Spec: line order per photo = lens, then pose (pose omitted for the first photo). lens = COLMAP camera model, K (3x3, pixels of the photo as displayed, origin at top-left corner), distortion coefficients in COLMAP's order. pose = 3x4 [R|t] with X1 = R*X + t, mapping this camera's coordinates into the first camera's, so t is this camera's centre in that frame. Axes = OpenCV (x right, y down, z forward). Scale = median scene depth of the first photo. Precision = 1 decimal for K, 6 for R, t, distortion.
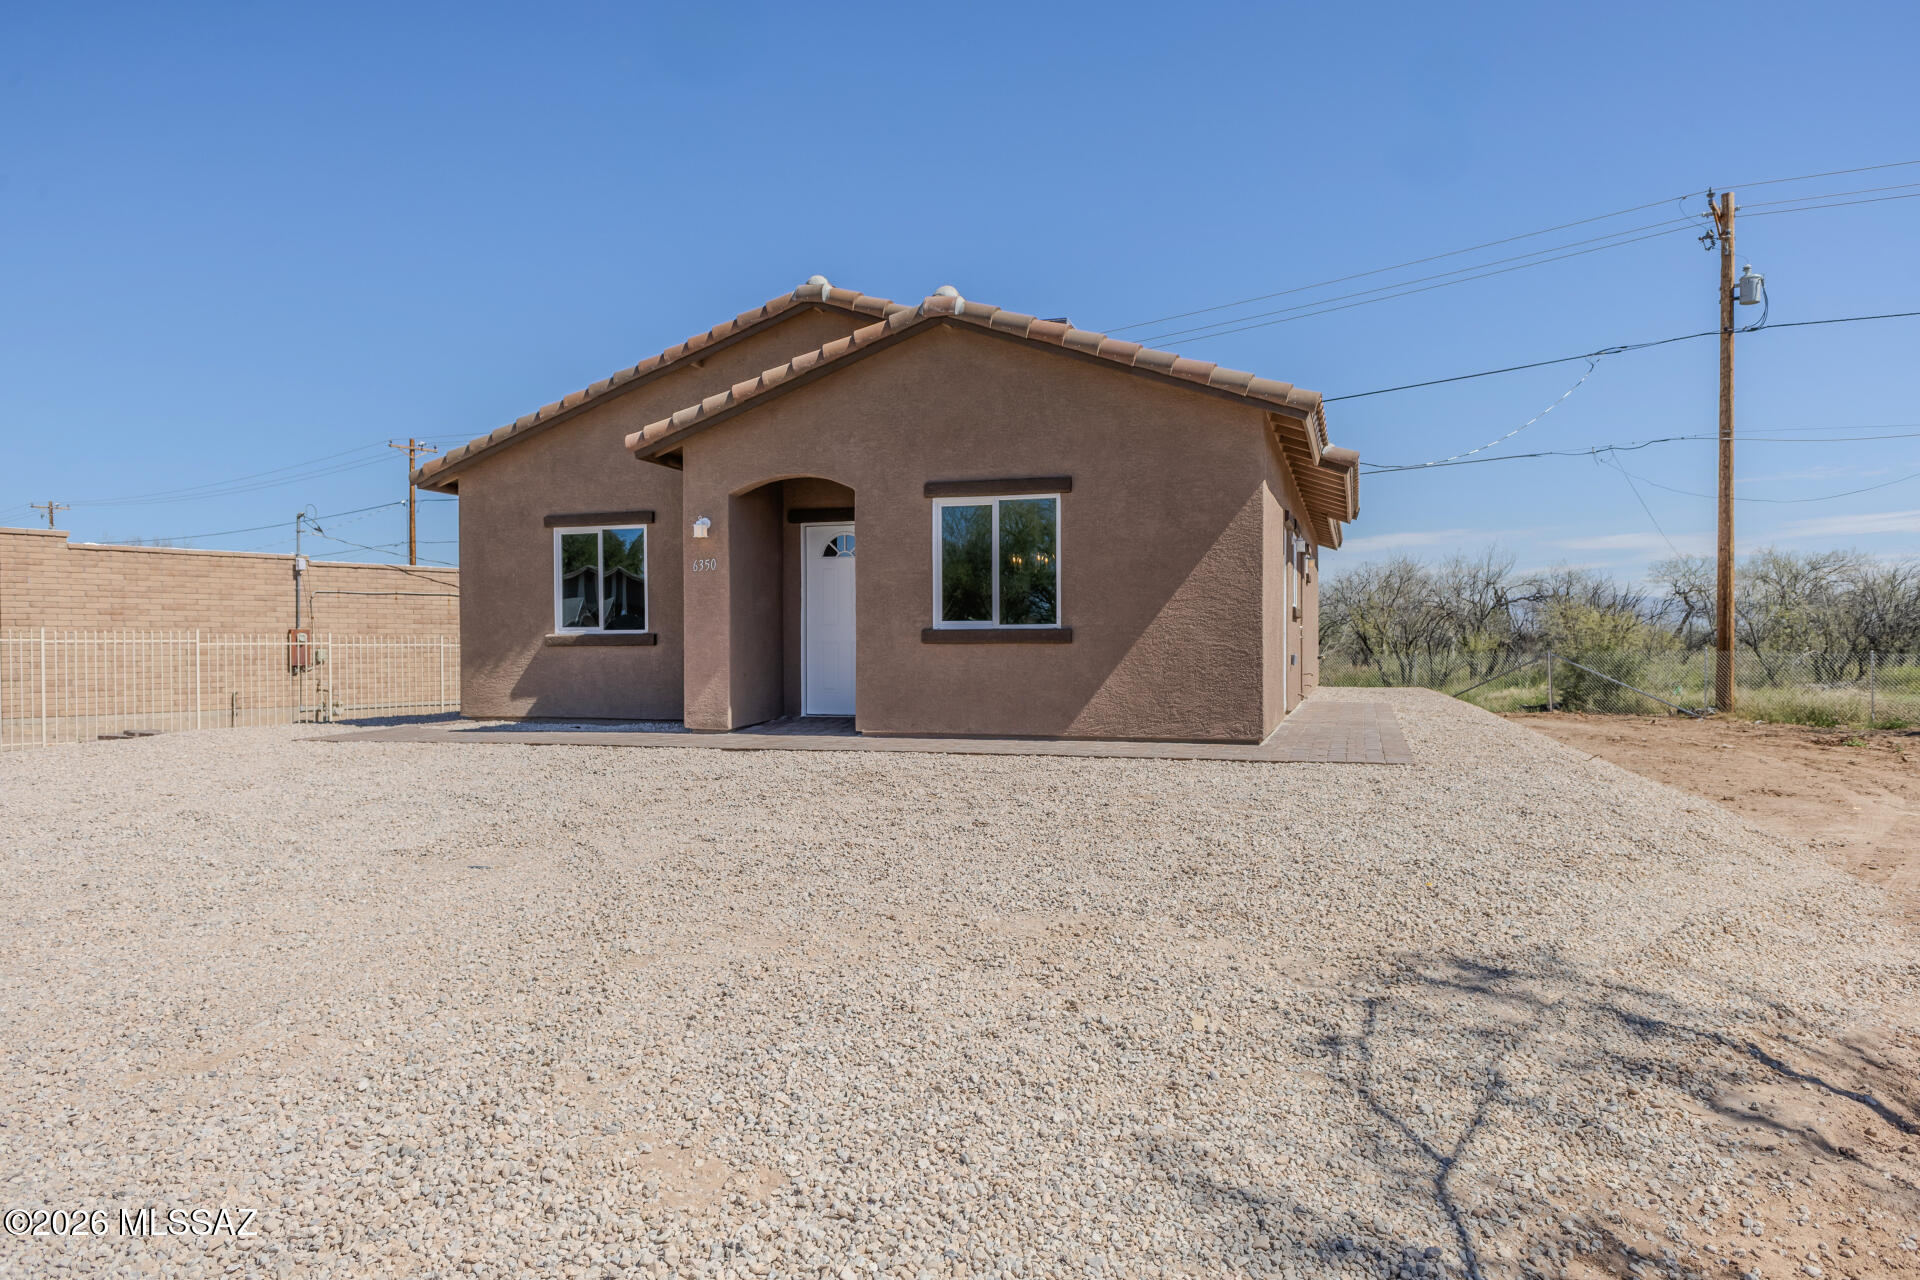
lens RADIAL K [[1273.4, 0, 1004.3], [0, 1273.4, 645.1], [0, 0, 1]] dist [-0.001041, -0.000504]
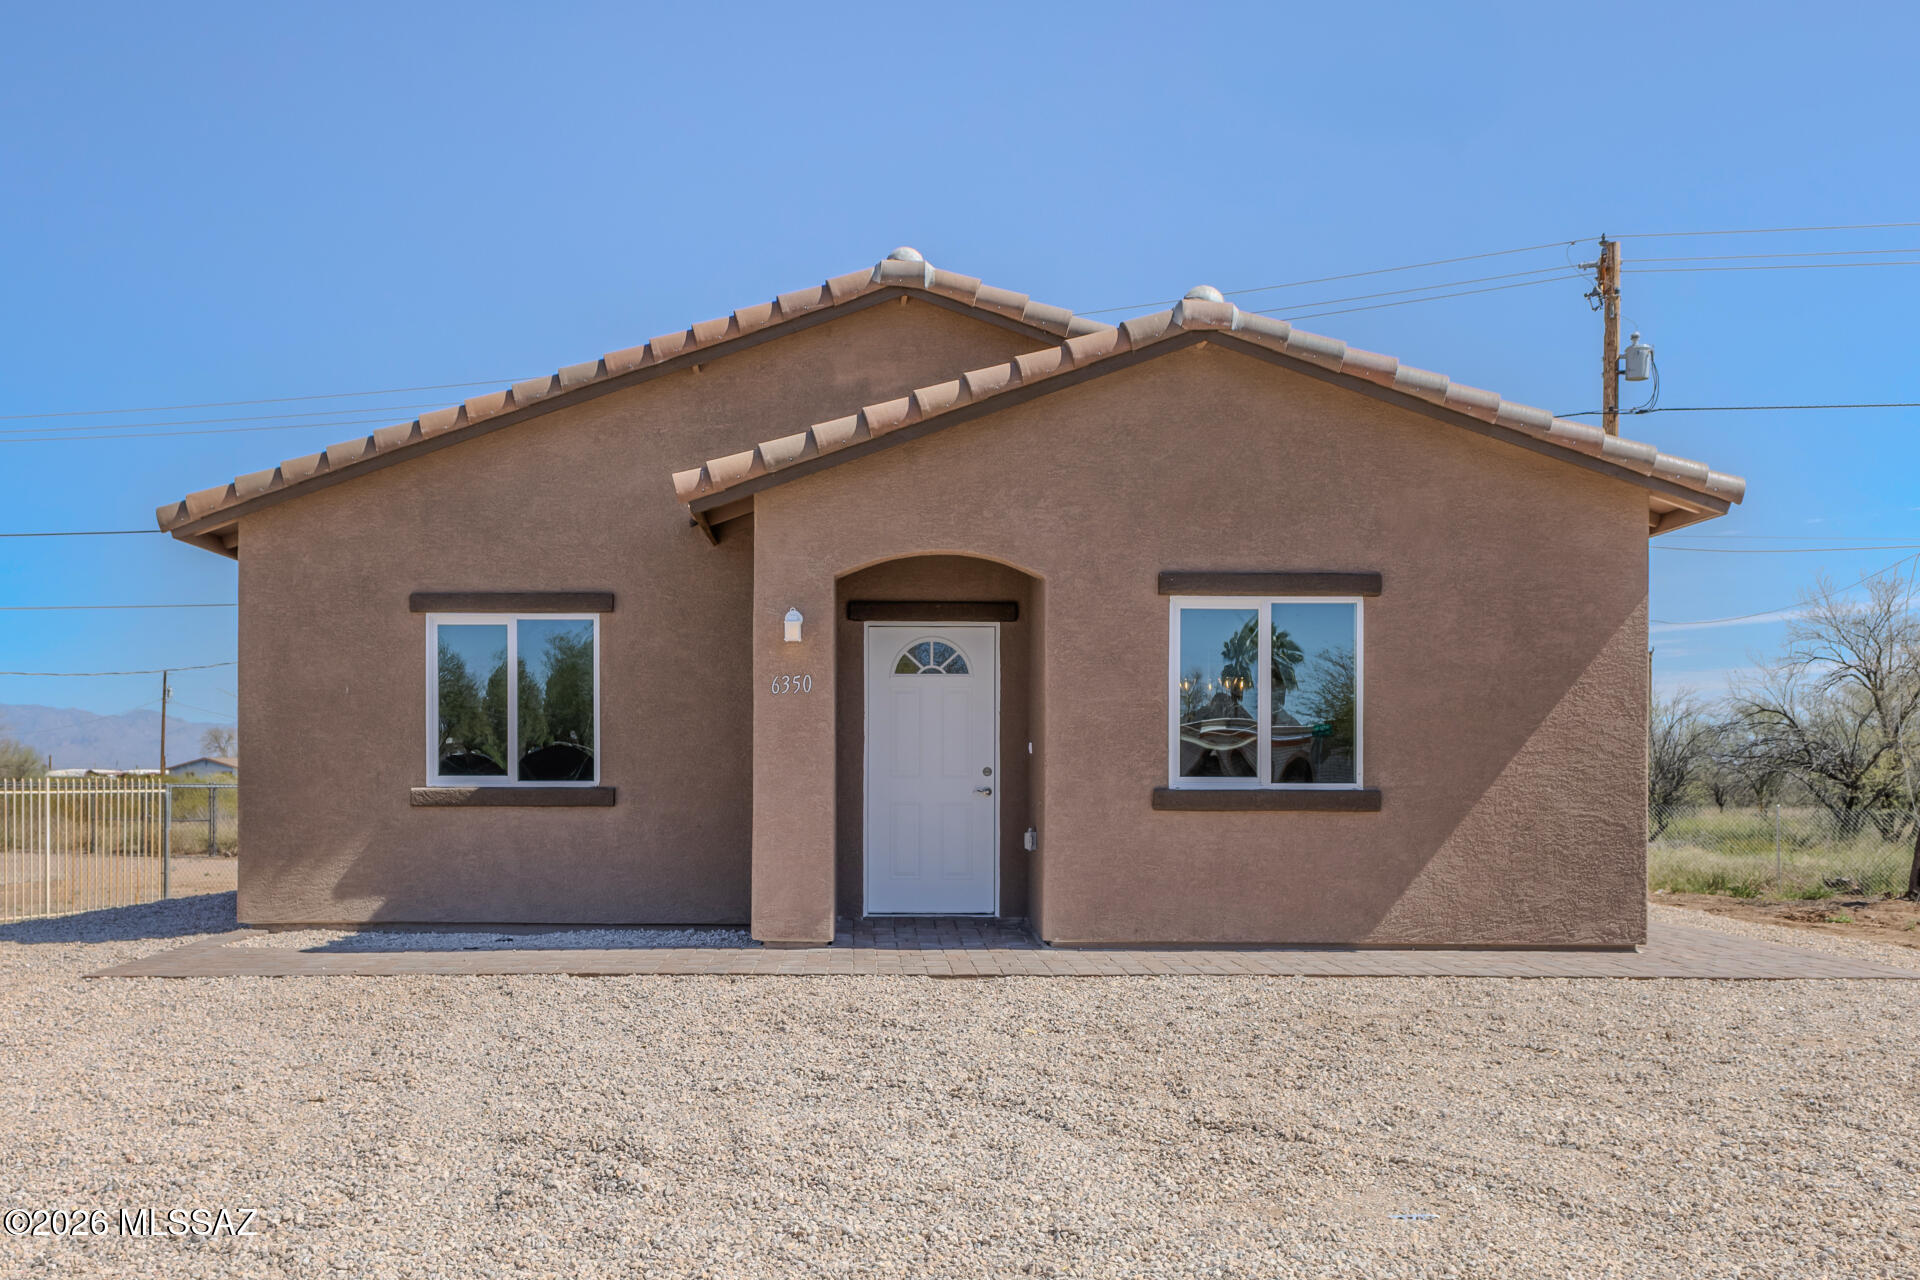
lens RADIAL K [[1760.7, 0, 921.0], [0, 1760.7, 763.7], [0, 0, 1]] dist [0.014652, 0.000564]
pose [[0.953178, 0.010088, 0.302241, -0.450878], [-0.007004, 0.999912, -0.011285, -0.013993], [-0.302328, 0.008640, 0.953165, 0.141814]]
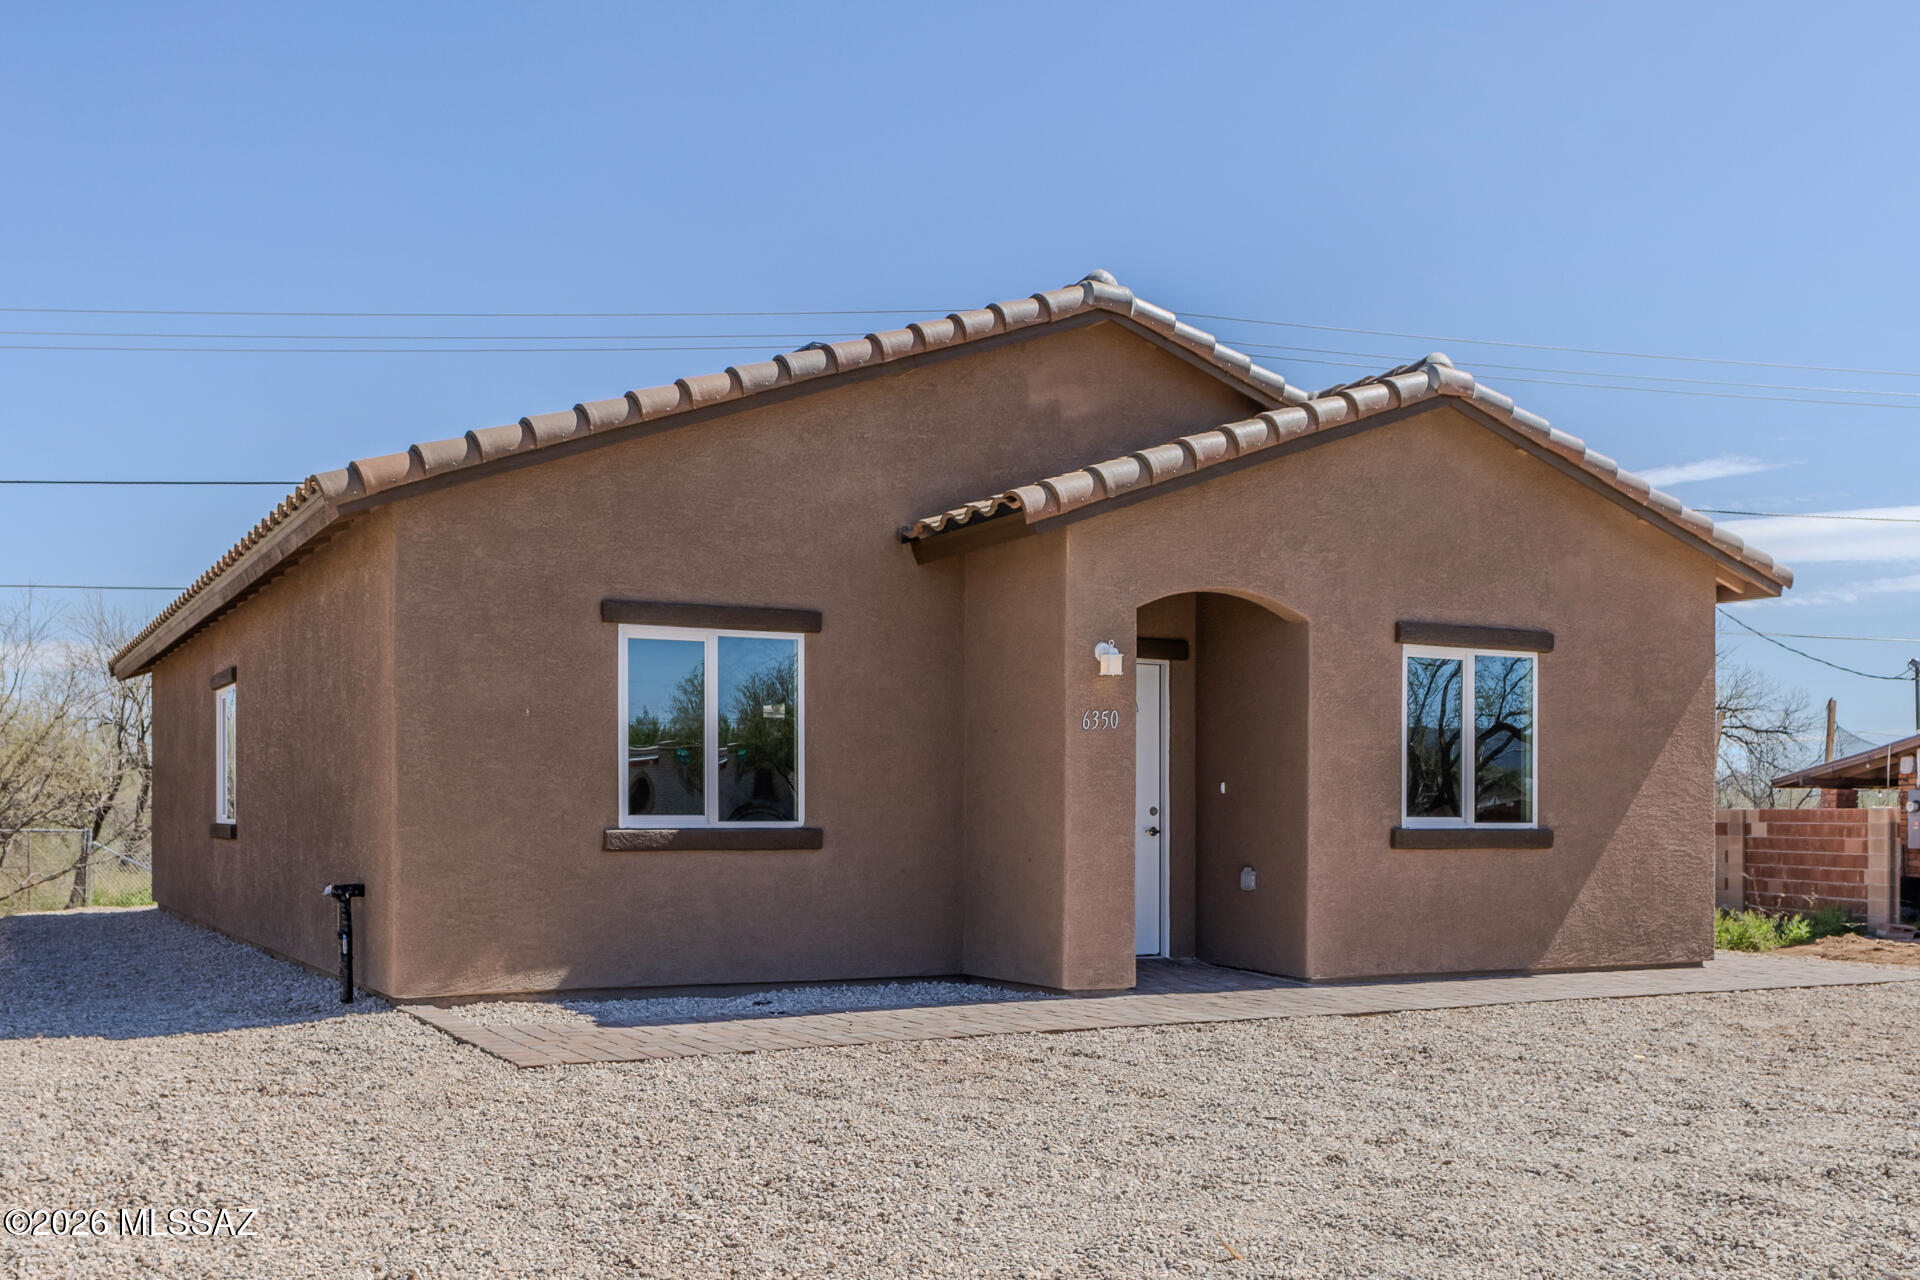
lens RADIAL K [[1870.2, 0, 955.3], [0, 1870.2, 815.4], [0, 0, 1]] dist [-0.002251, 0.004635]
pose [[0.703573, 0.008545, 0.710572, -0.942678], [-0.004928, 0.999962, -0.007146, -0.010725], [-0.710606, 0.001526, 0.703588, 0.429254]]
